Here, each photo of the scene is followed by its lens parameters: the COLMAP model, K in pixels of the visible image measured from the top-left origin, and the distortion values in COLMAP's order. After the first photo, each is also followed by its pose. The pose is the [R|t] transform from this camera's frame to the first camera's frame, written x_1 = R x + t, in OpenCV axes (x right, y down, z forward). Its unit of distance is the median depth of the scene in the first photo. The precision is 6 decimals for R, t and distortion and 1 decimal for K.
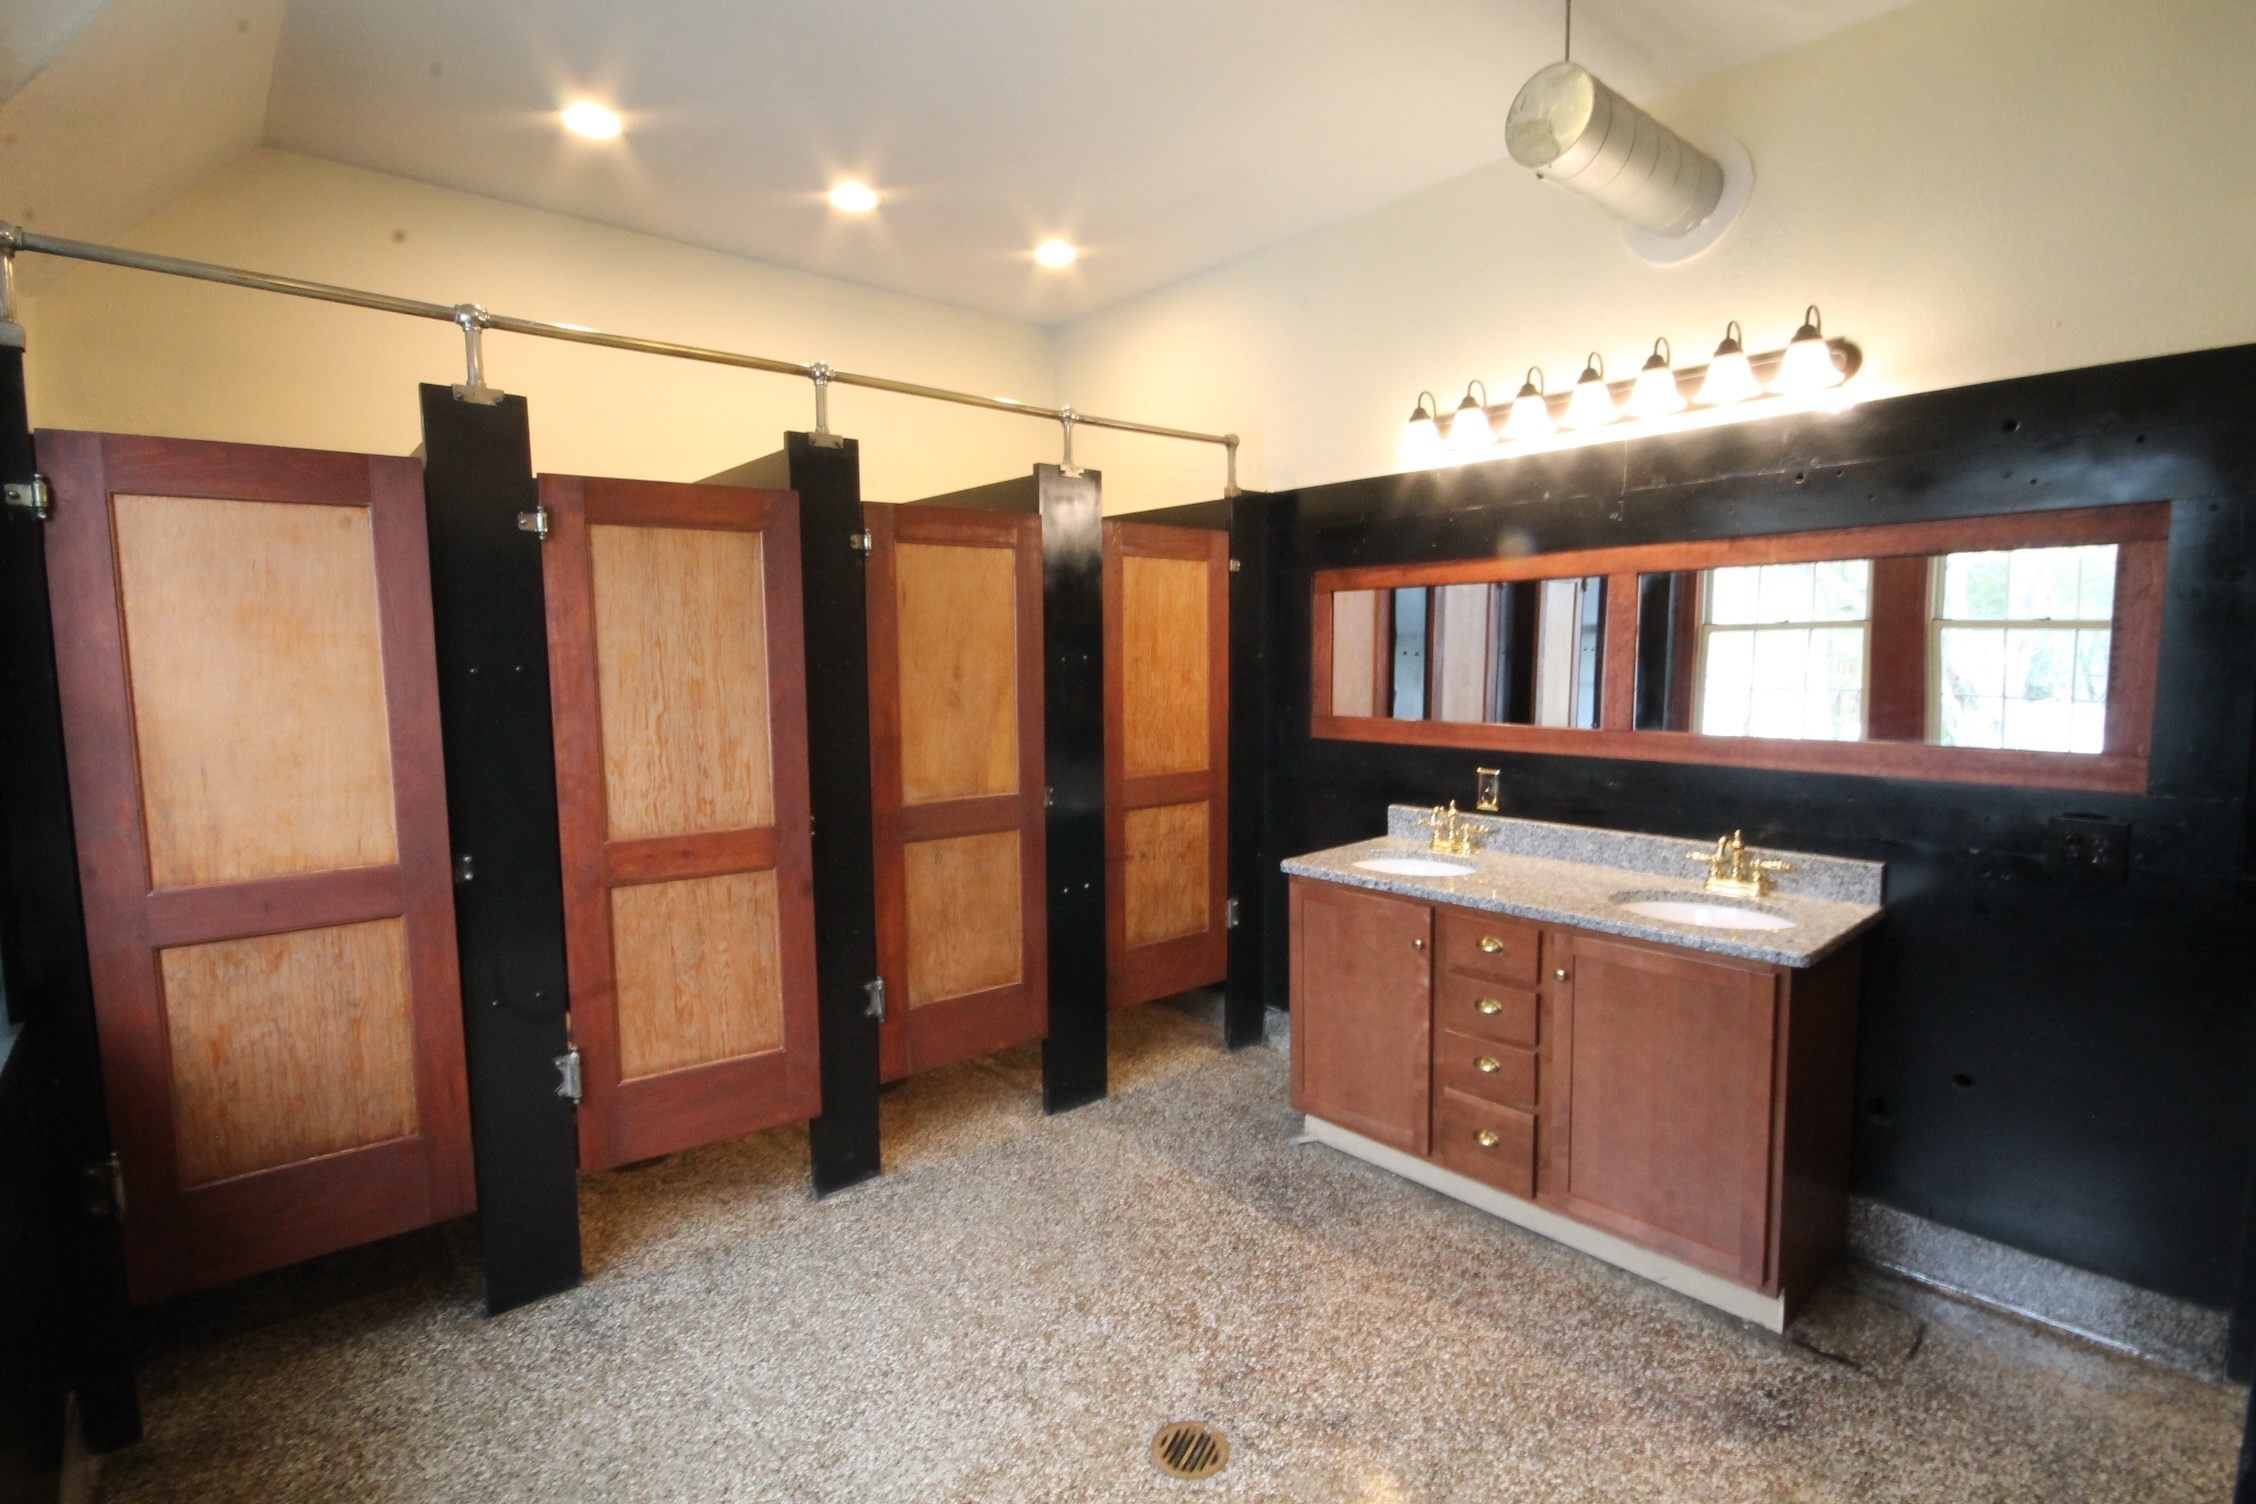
lens RADIAL K [[1070.2, 0, 1122.5], [0, 1070.2, 756.9], [0, 0, 1]] dist [0.004469, -0.014365]
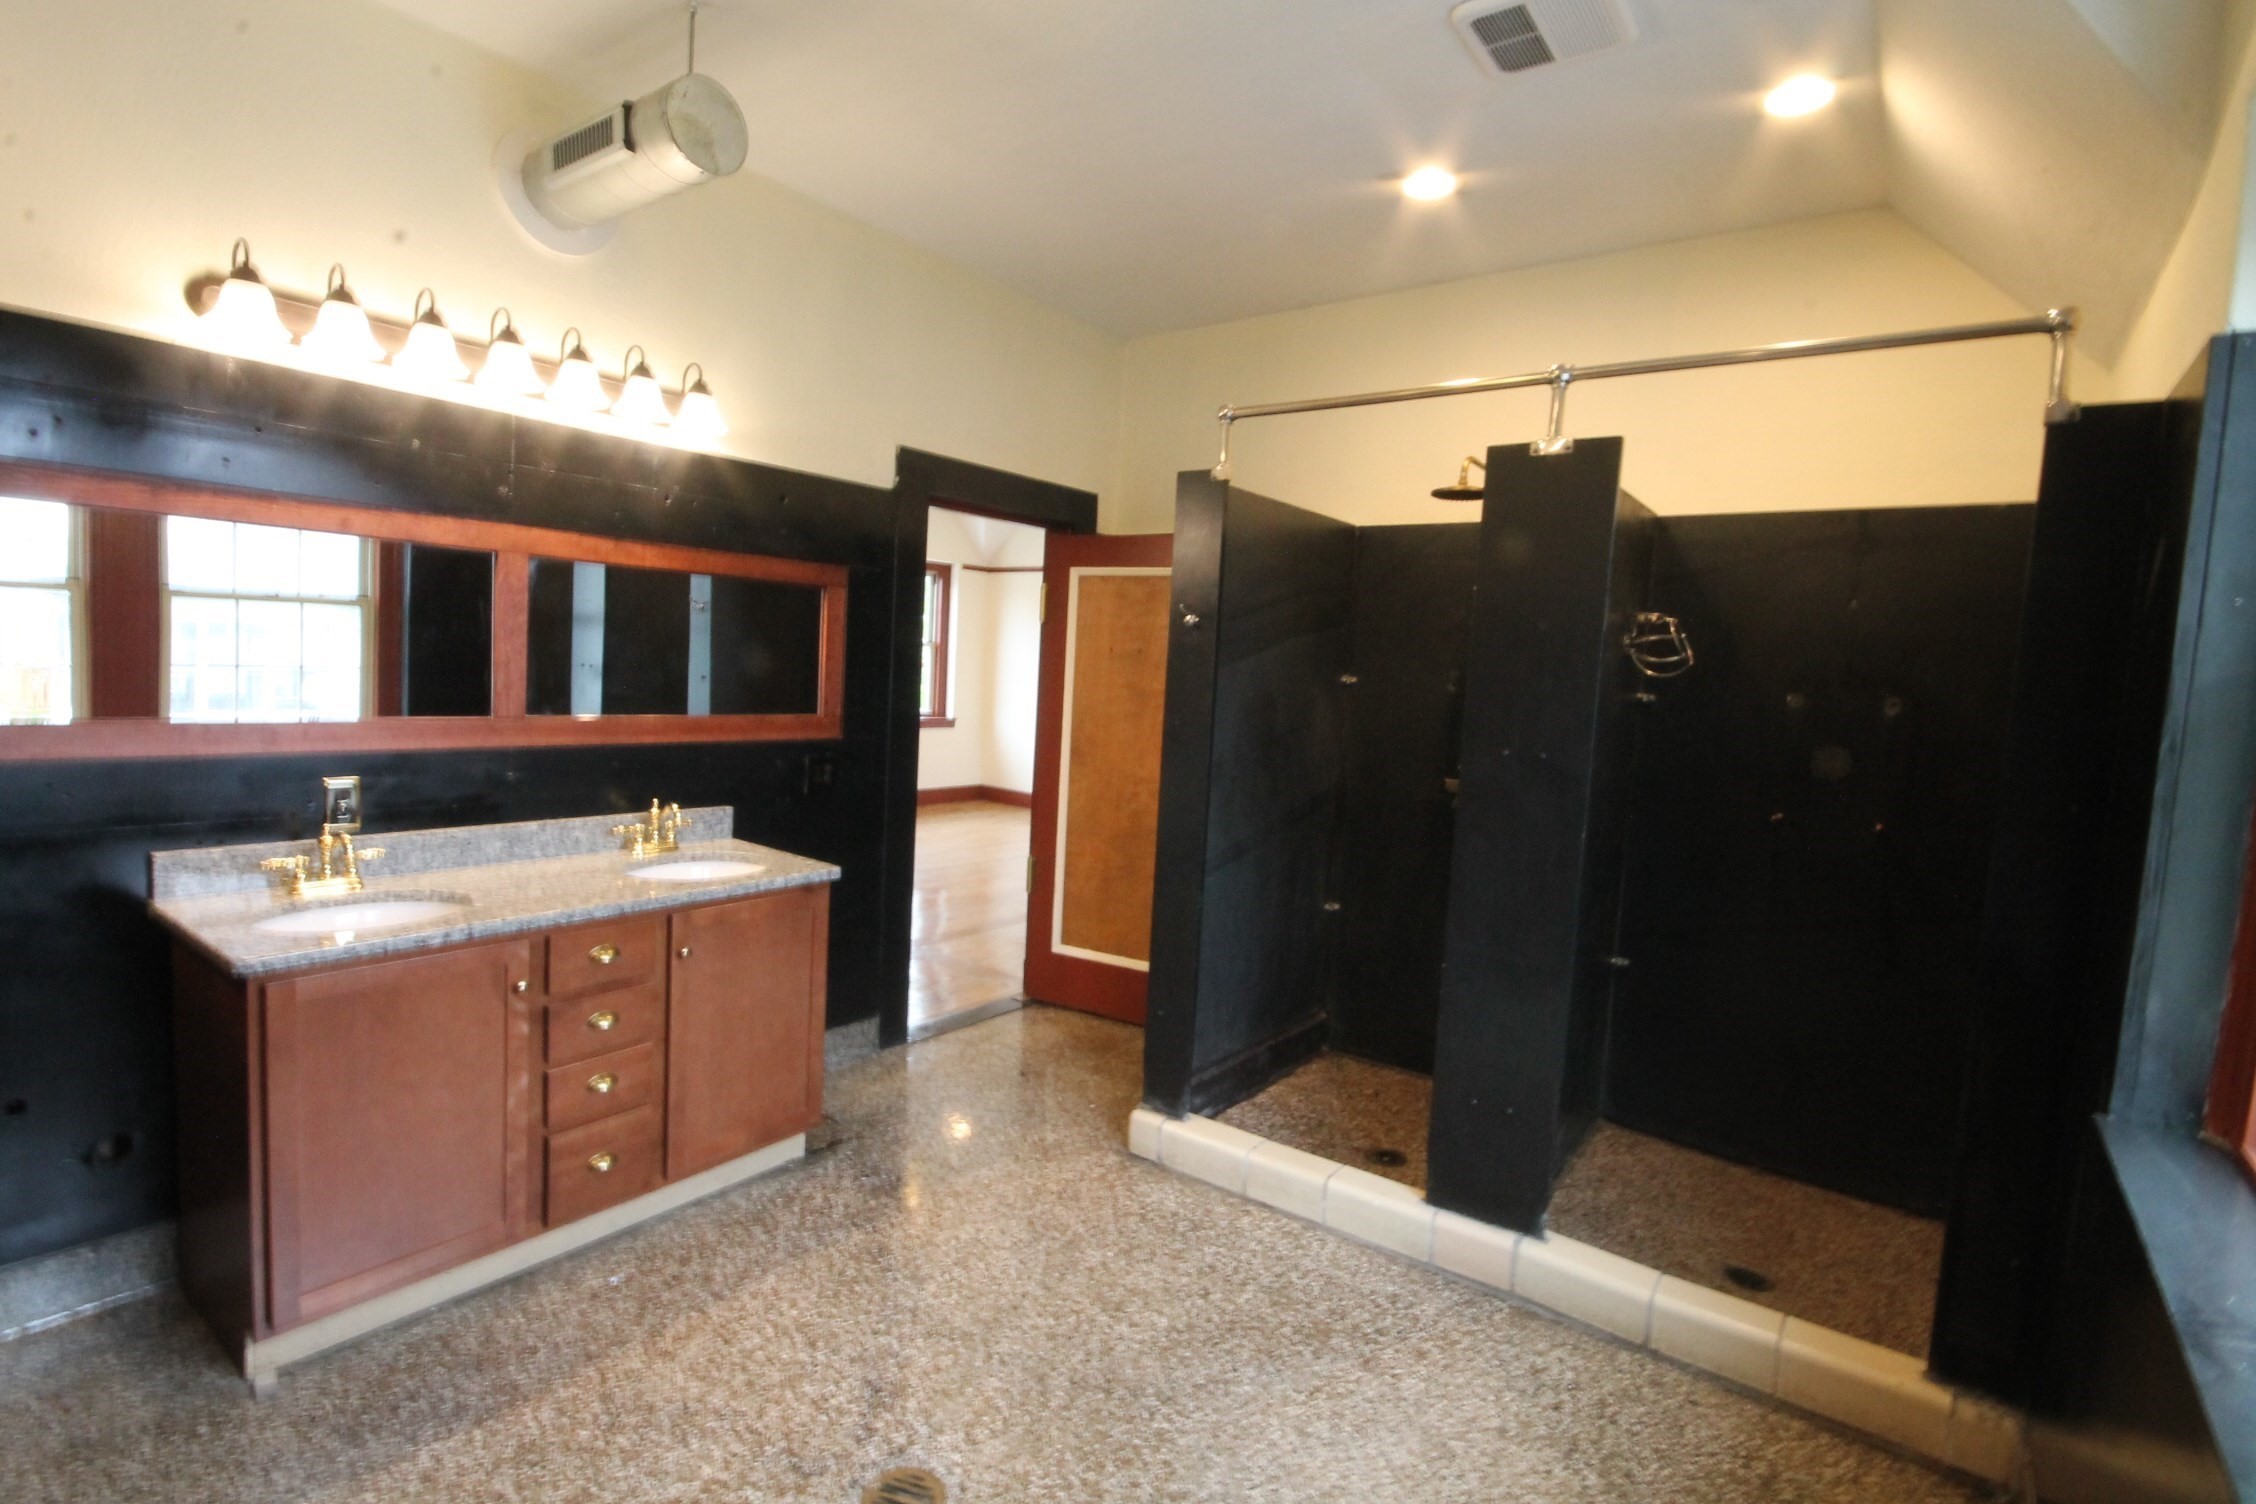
lens RADIAL K [[1070.2, 0, 1122.5], [0, 1070.2, 756.9], [0, 0, 1]] dist [0.004469, -0.014365]
pose [[-0.220986, -0.084455, 0.971613, -0.628604], [0.046641, 0.994188, 0.097025, -0.061763], [-0.974161, 0.066758, -0.215762, 0.730778]]
